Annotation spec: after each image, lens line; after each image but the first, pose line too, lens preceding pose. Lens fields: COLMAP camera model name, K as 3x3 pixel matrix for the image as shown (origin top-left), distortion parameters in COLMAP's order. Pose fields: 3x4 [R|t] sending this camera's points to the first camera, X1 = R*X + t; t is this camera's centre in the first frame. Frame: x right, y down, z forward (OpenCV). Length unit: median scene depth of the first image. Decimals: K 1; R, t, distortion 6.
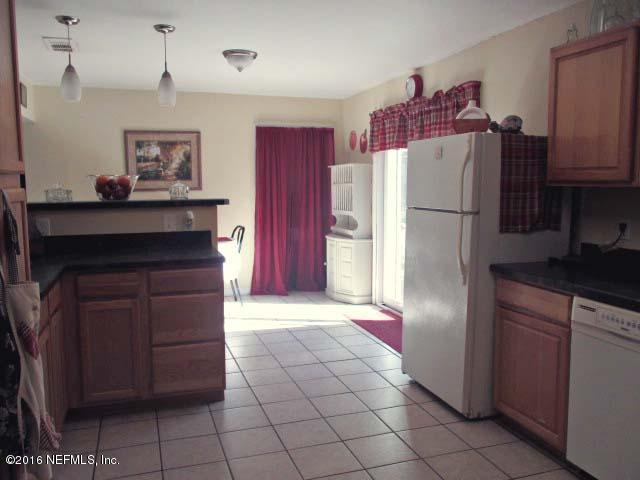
lens RADIAL K [[545.5, 0, 322.2], [0, 545.5, 238.3], [0, 0, 1]] dist [-0.007481, 0.016563]
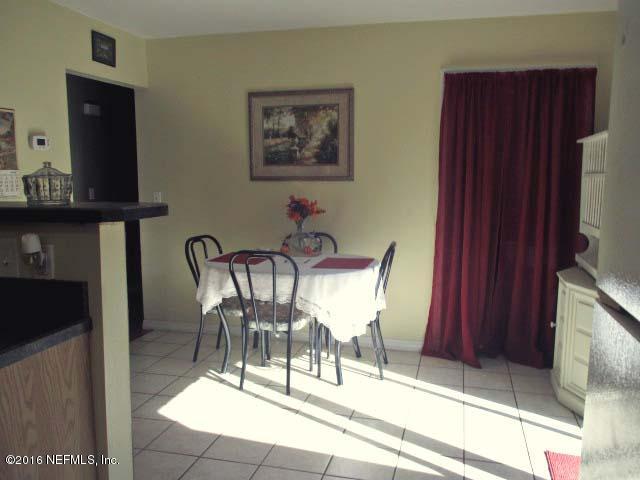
lens RADIAL K [[545.5, 0, 329.1], [0, 545.5, 227.4], [0, 0, 1]] dist [-0.007481, 0.016563]
pose [[0.840252, 0.067355, -0.537997, 0.105881], [-0.064517, 0.997625, 0.024135, -0.048143], [0.538344, 0.014430, 0.842601, 0.456495]]
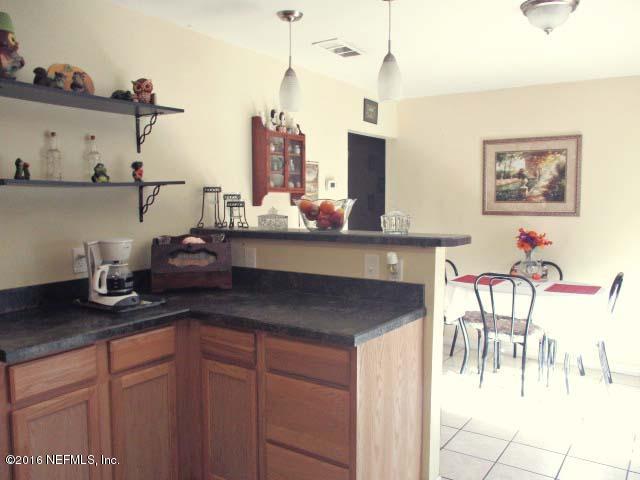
lens RADIAL K [[545.5, 0, 333.0], [0, 545.5, 230.2], [0, 0, 1]] dist [-0.007481, 0.016563]
pose [[0.622560, 0.059341, -0.780319, 0.141179], [-0.091282, 0.995821, 0.002901, -0.043500], [0.777230, 0.069423, 0.625375, 0.307873]]
